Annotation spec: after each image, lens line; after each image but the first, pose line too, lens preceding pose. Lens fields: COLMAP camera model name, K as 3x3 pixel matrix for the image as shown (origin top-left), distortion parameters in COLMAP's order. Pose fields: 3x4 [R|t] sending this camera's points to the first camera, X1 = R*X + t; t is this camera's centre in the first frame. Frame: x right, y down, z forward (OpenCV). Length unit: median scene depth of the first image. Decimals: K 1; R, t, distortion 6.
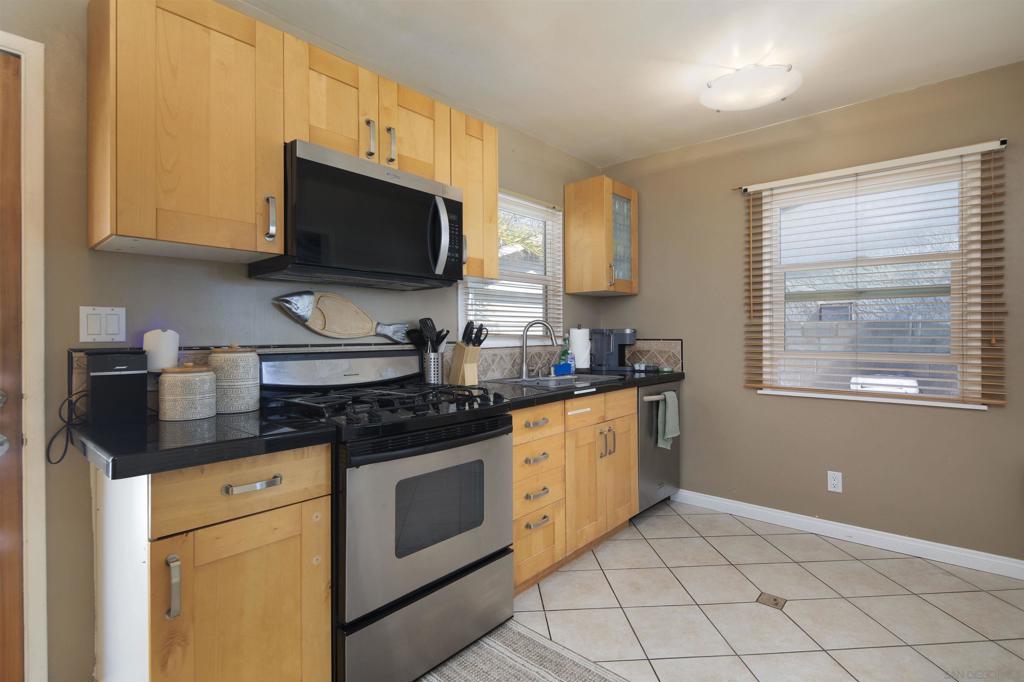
lens RADIAL K [[492.0, 0, 512.6], [0, 492.0, 333.9], [0, 0, 1]] dist [-0.000591, -0.001442]
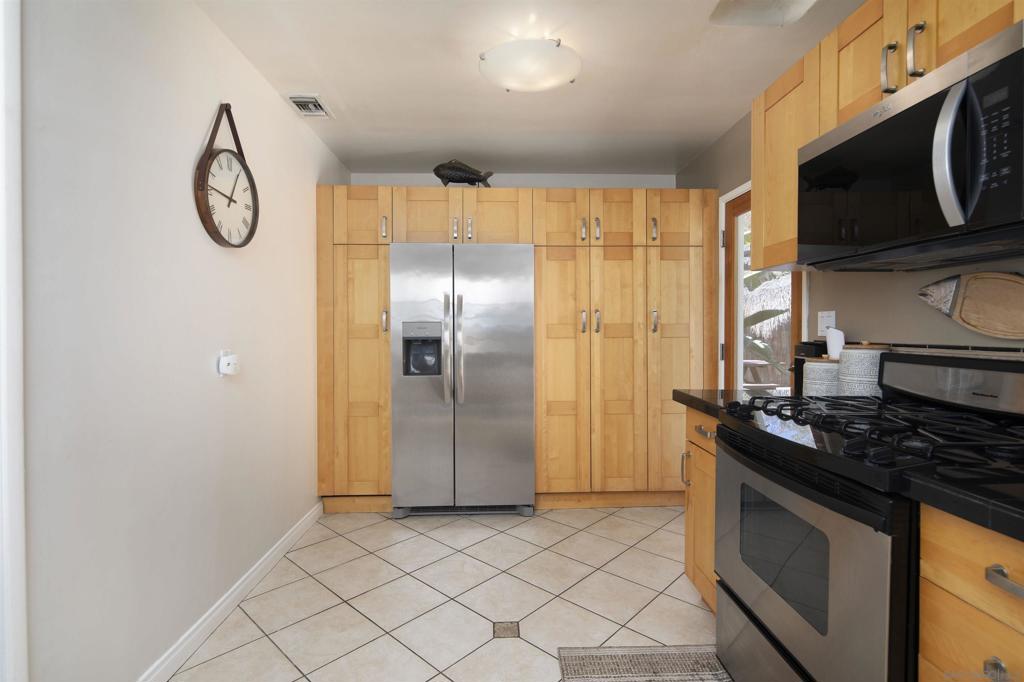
lens RADIAL K [[492.0, 0, 512.6], [0, 492.0, 333.9], [0, 0, 1]] dist [-0.000591, -0.001442]
pose [[-0.725982, 0.013200, -0.687587, 0.728854], [0.004465, 0.999885, 0.014481, -0.013580], [0.687699, 0.007443, -0.725957, 1.309893]]
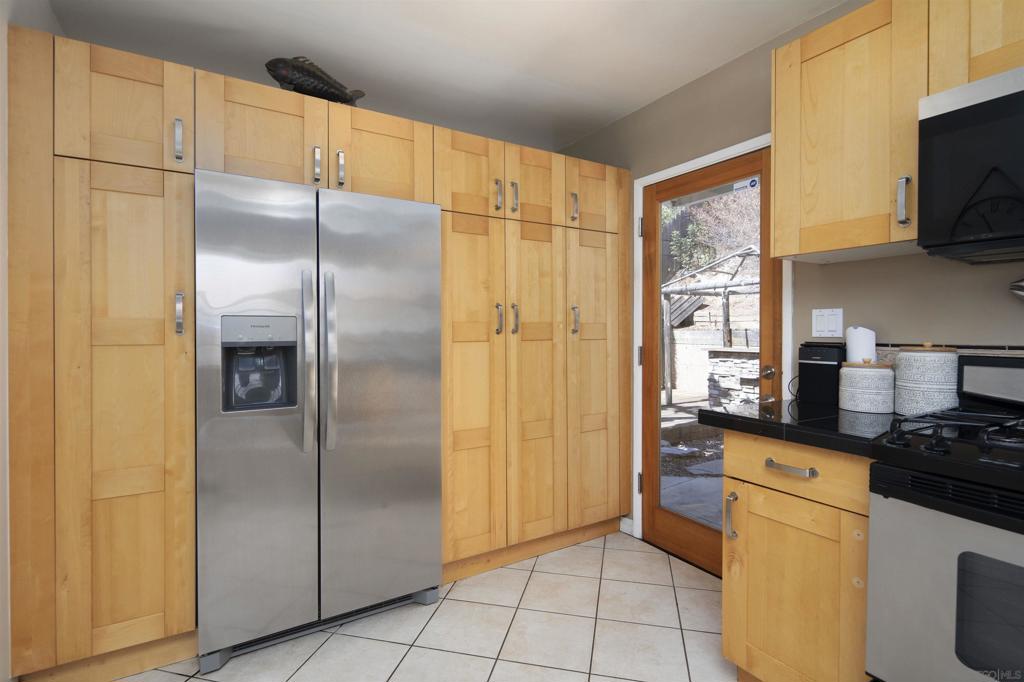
lens RADIAL K [[492.0, 0, 512.6], [0, 492.0, 333.9], [0, 0, 1]] dist [-0.000591, -0.001442]
pose [[-0.297876, 0.011105, -0.954540, 0.556598], [0.000550, 0.999934, 0.011461, -0.006127], [0.954604, 0.002889, -0.297863, 0.569872]]
